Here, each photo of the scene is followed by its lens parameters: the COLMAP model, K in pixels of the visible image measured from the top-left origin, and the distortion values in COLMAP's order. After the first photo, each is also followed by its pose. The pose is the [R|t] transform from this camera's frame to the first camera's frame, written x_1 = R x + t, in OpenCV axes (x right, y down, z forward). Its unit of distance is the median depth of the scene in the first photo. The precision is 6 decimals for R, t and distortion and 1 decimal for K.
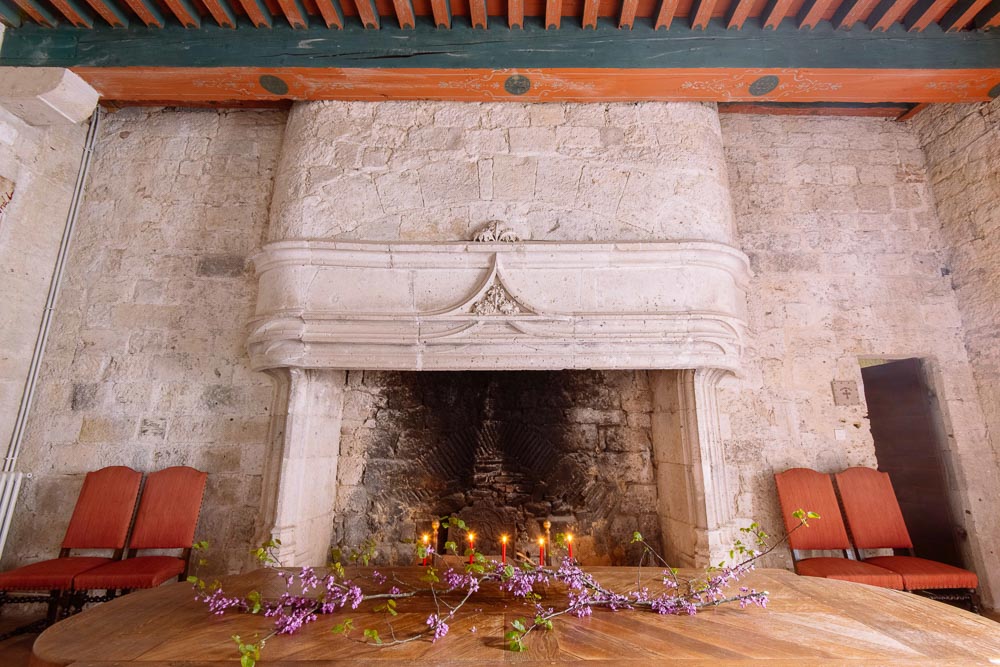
lens RADIAL K [[444.8, 0, 506.9], [0, 444.8, 328.0], [0, 0, 1]] dist [0.045416, -0.033399]
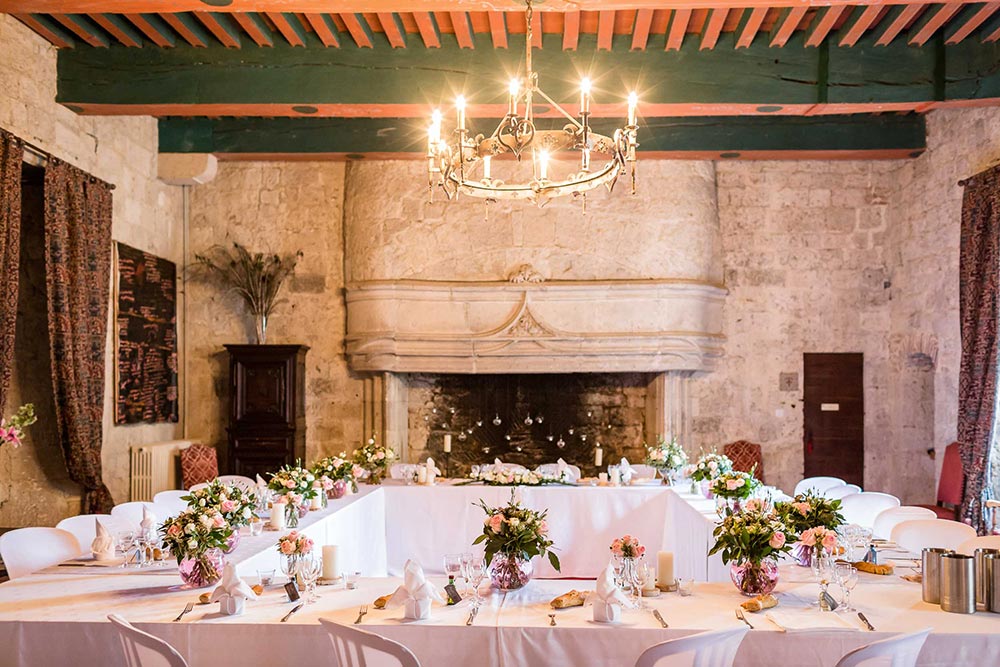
lens RADIAL K [[937.1, 0, 501.7], [0, 937.1, 374.3], [0, 0, 1]] dist [0.011013, 0.010244]
pose [[0.999462, -0.003372, -0.032611, -0.004505], [0.010687, 0.973871, 0.226852, -0.504108], [0.030994, -0.227079, 0.973383, -1.675486]]
